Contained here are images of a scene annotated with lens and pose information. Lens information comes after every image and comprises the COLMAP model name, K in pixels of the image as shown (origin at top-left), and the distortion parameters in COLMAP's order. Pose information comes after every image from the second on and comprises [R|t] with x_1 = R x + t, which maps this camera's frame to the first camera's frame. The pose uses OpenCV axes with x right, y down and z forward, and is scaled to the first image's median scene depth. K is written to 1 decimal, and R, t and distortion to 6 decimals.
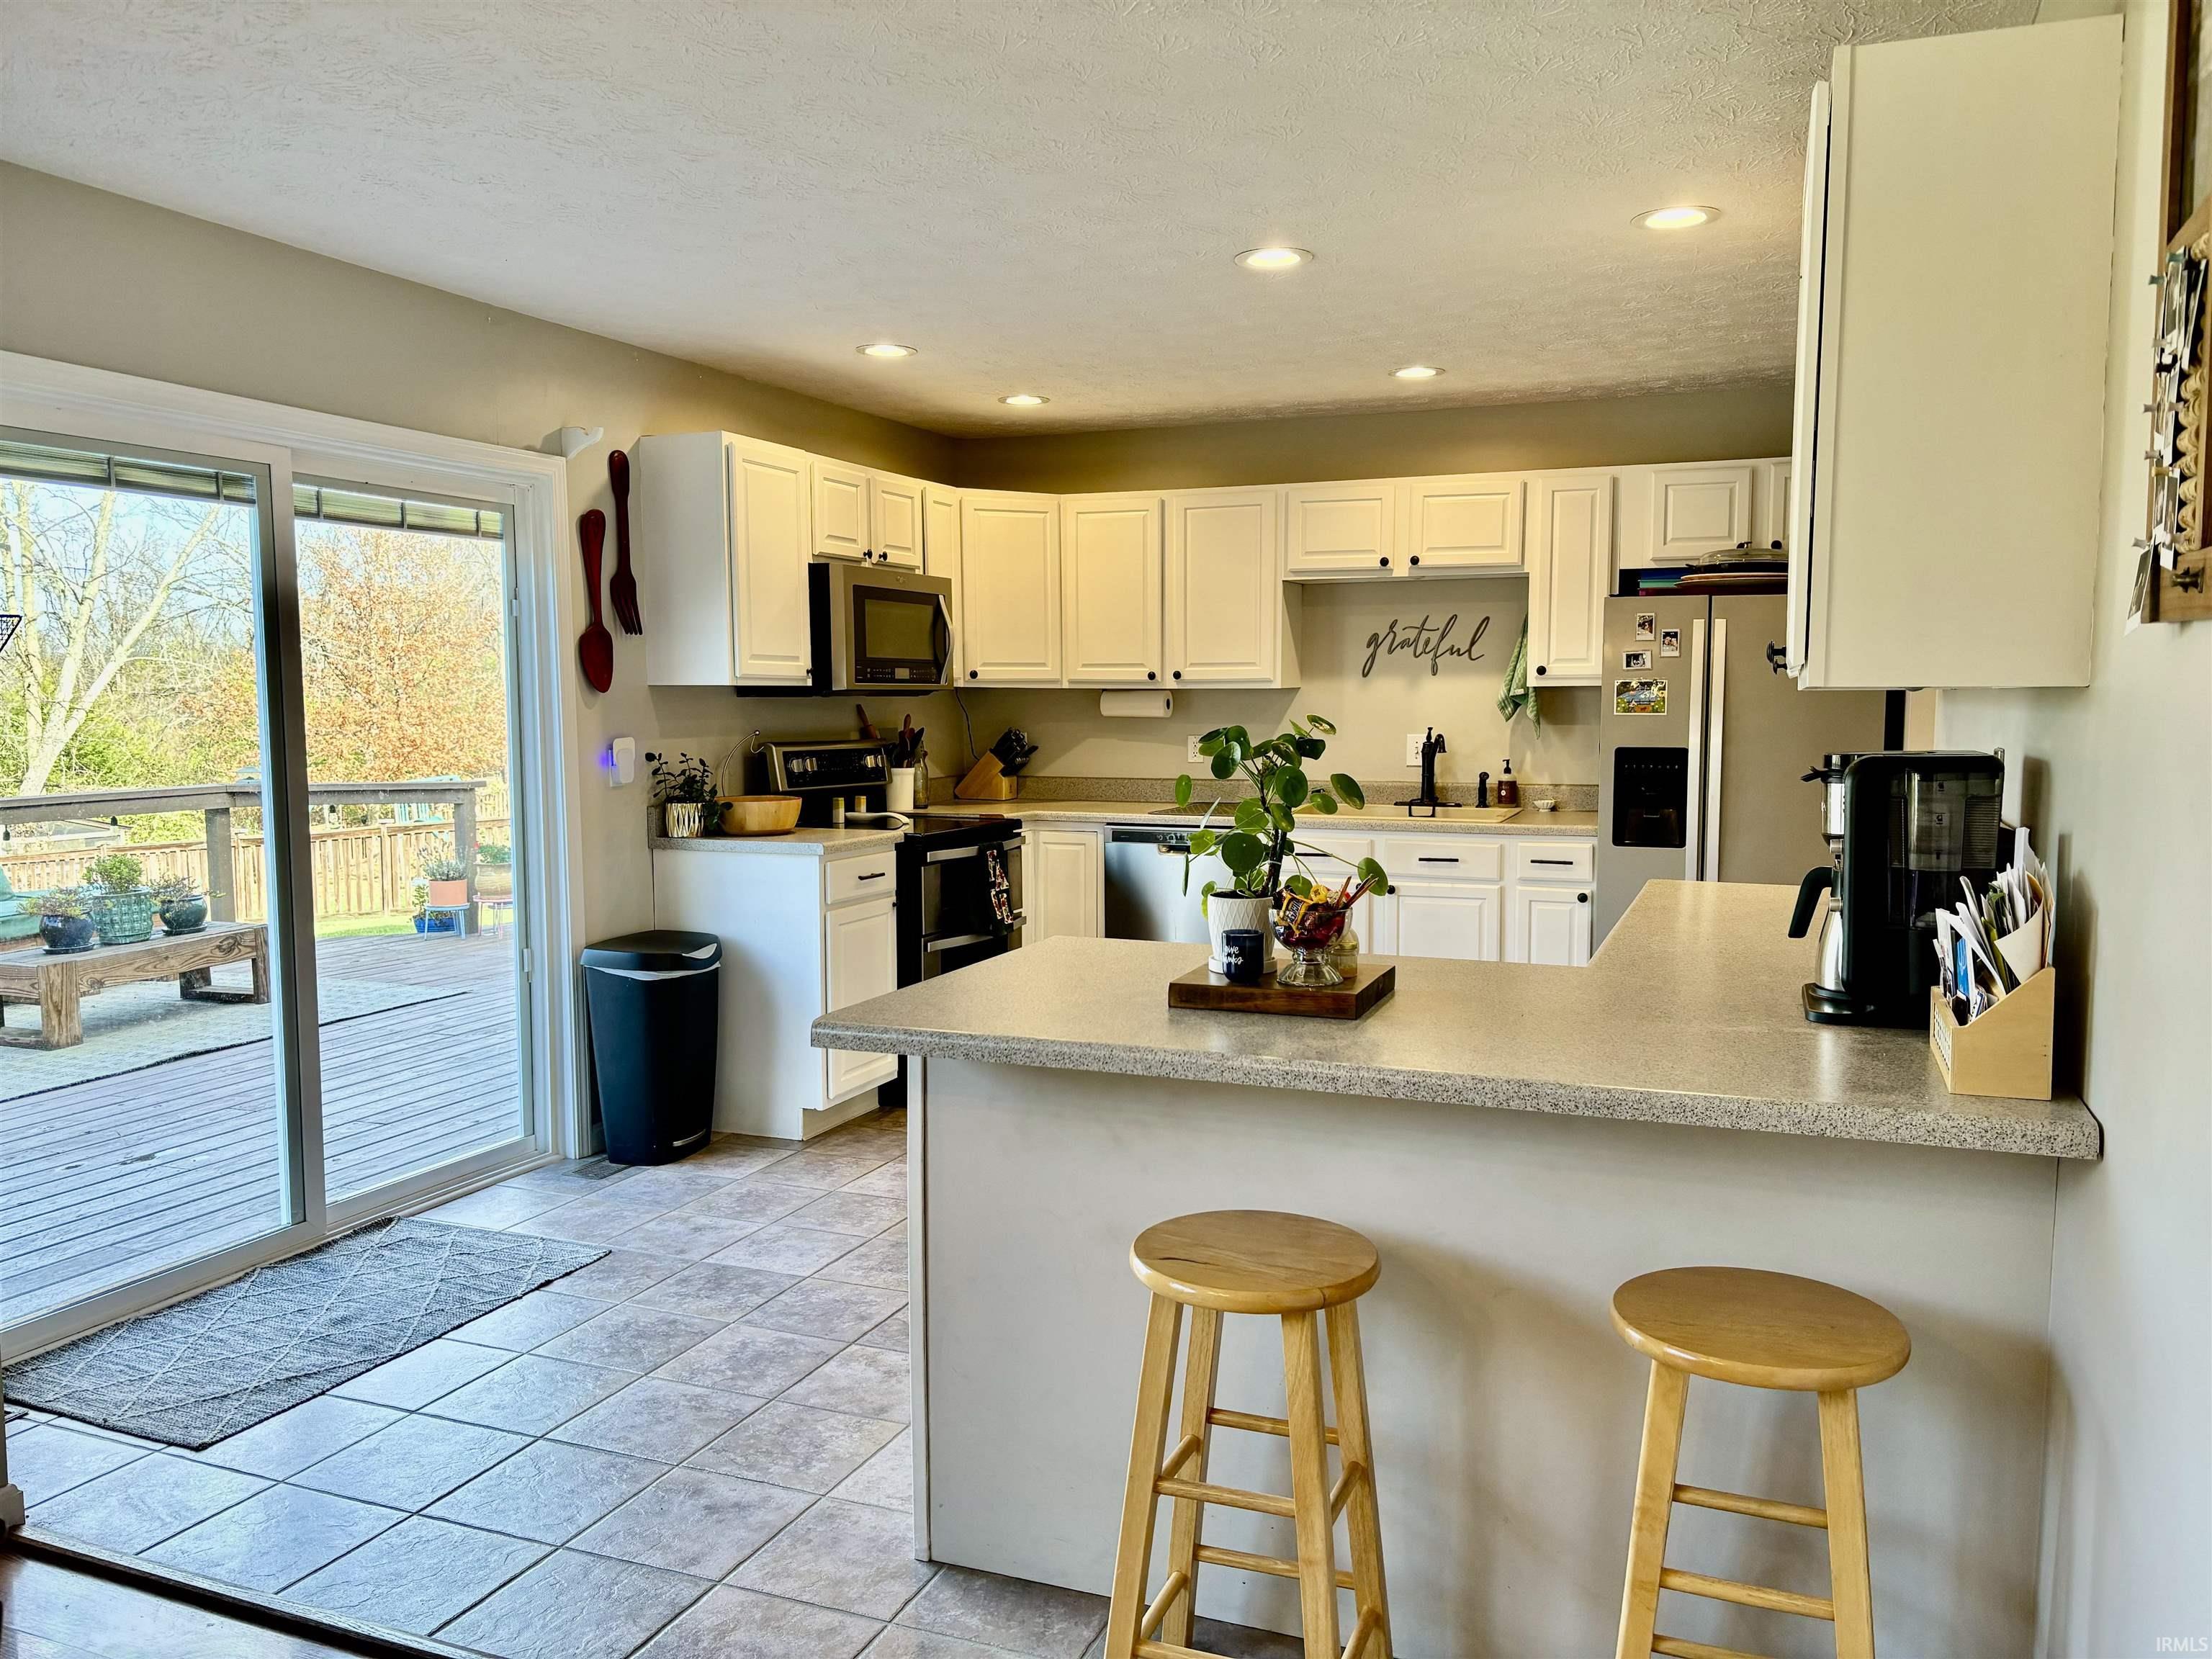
lens RADIAL K [[1659.3, 0, 1114.5], [0, 1659.3, 822.4], [0, 0, 1]] dist [0.030459, -0.001622]
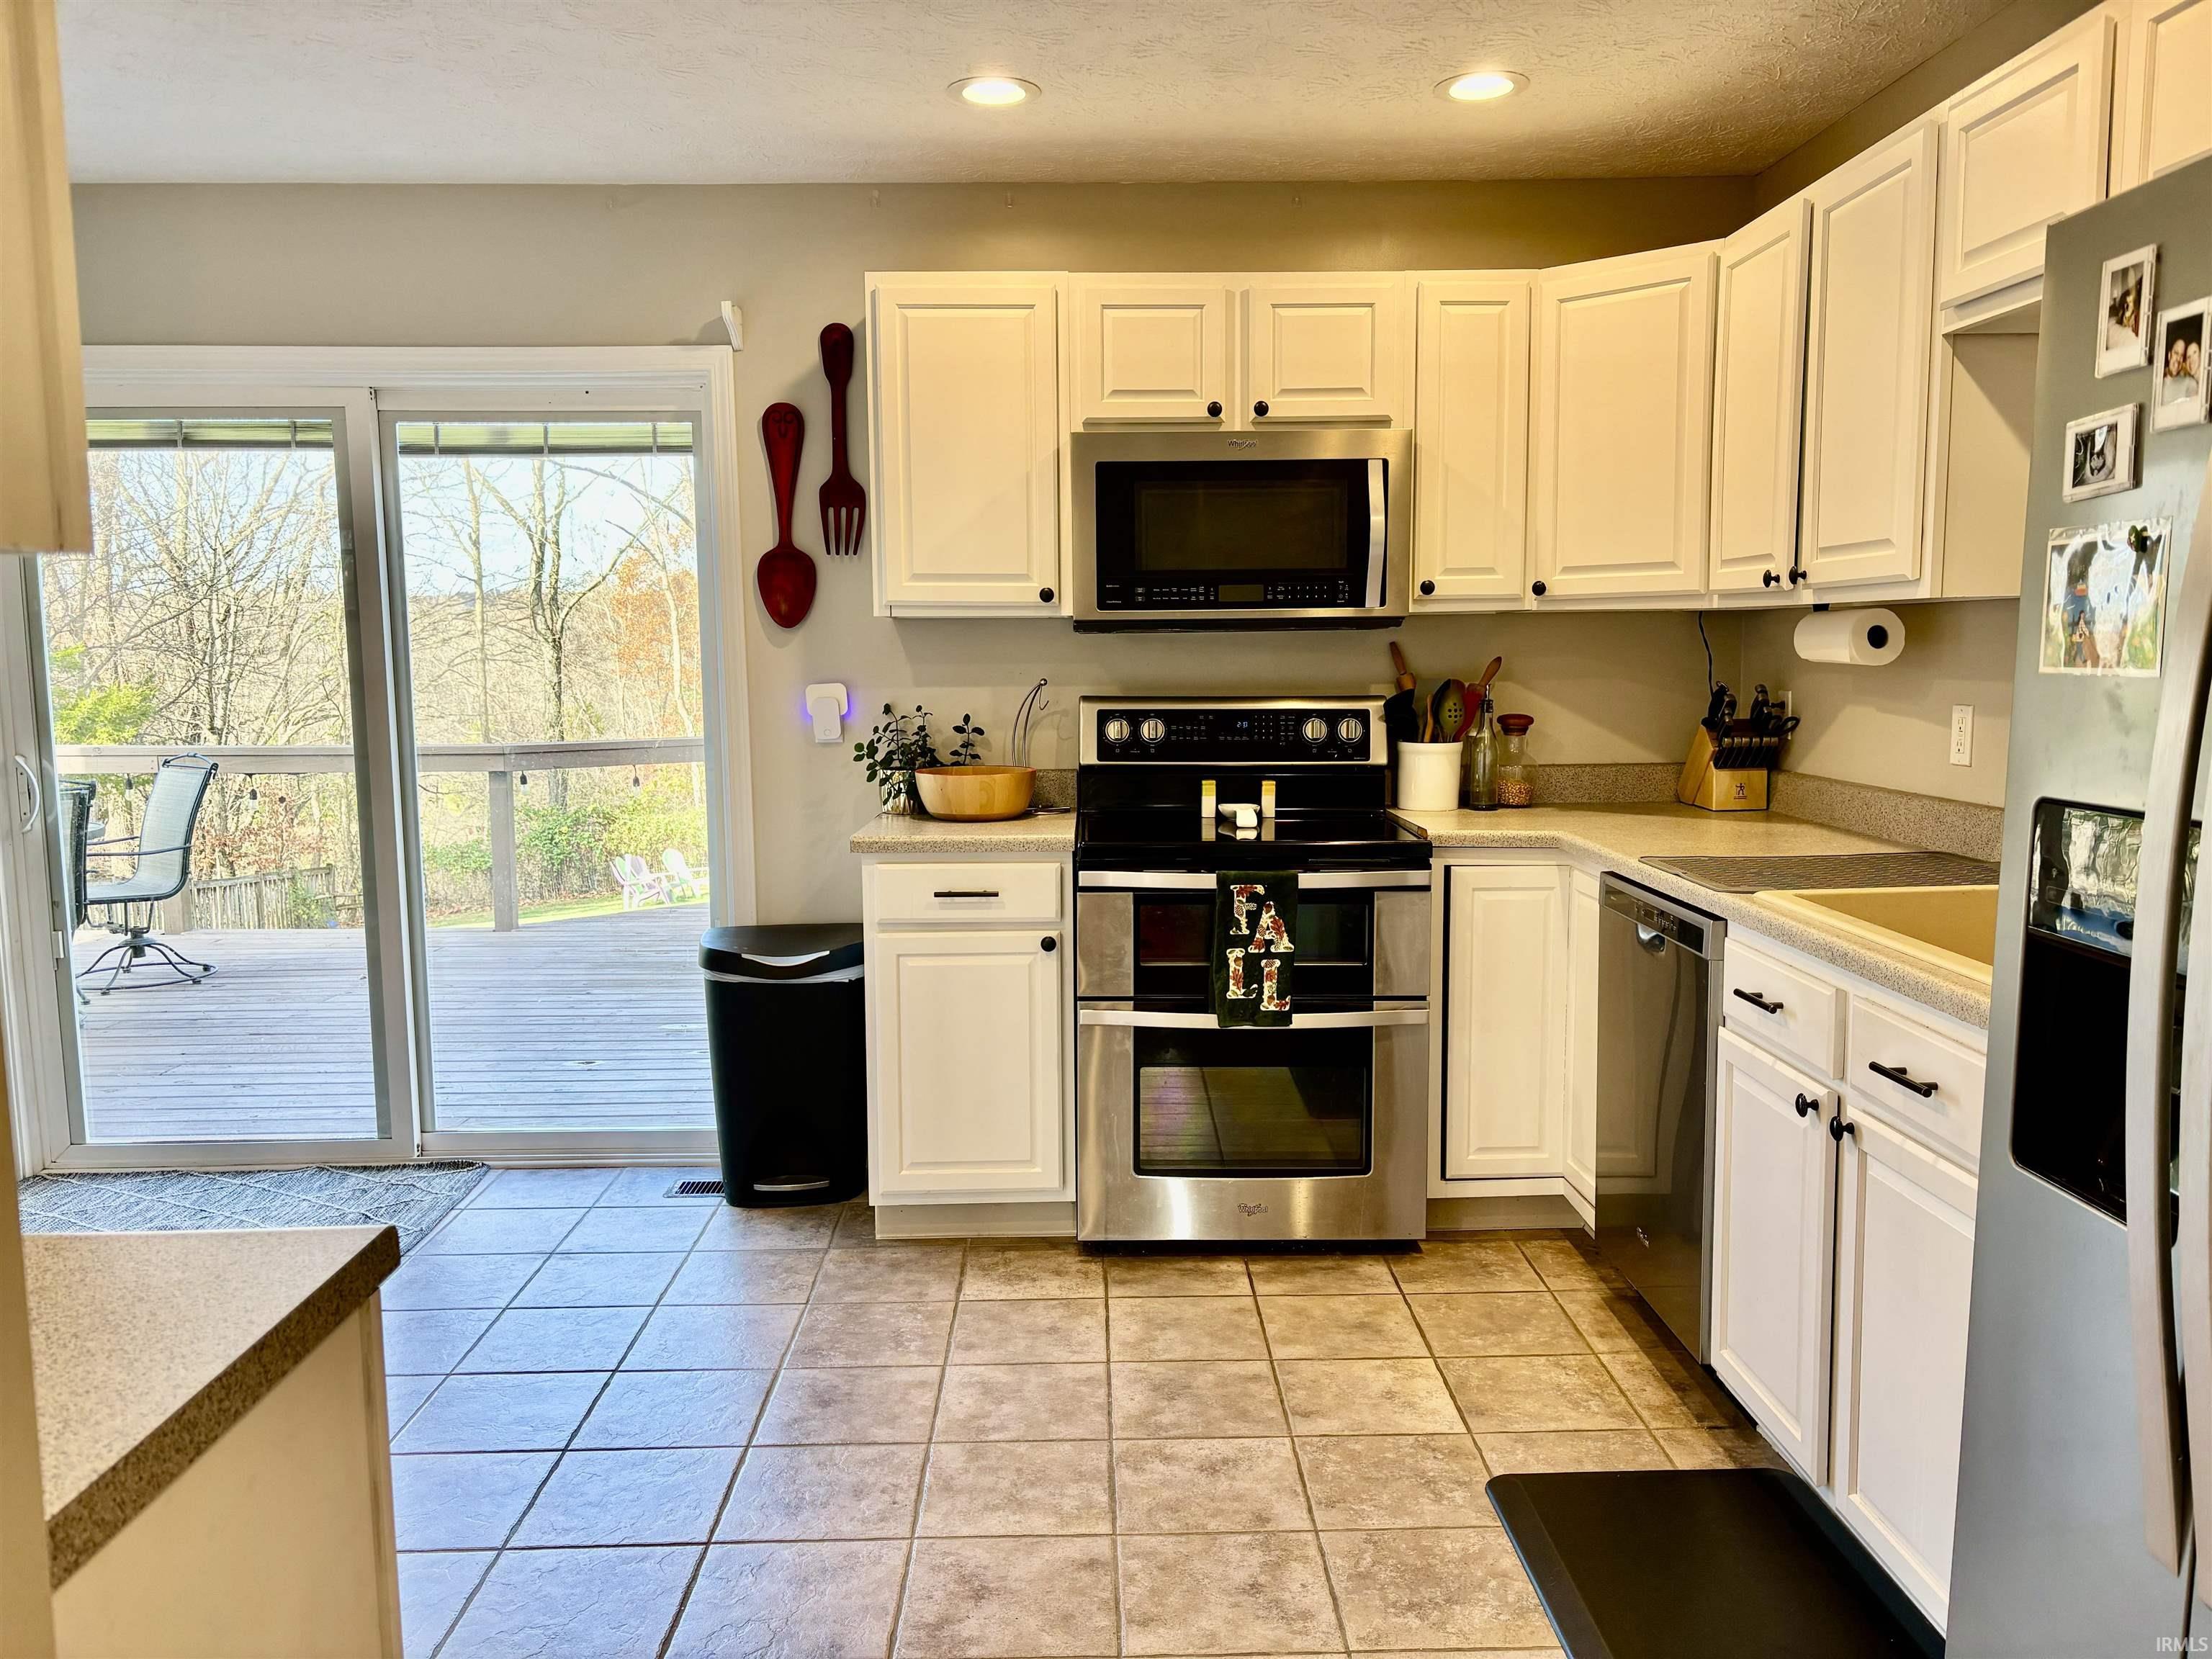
lens RADIAL K [[1659.3, 0, 1117.5], [0, 1659.3, 848.7], [0, 0, 1]] dist [0.030459, -0.001622]
pose [[0.397701, 0.107103, -0.911243, 0.517565], [-0.066476, 0.993917, 0.087807, -0.052239], [0.915104, 0.025655, 0.402401, 0.818585]]
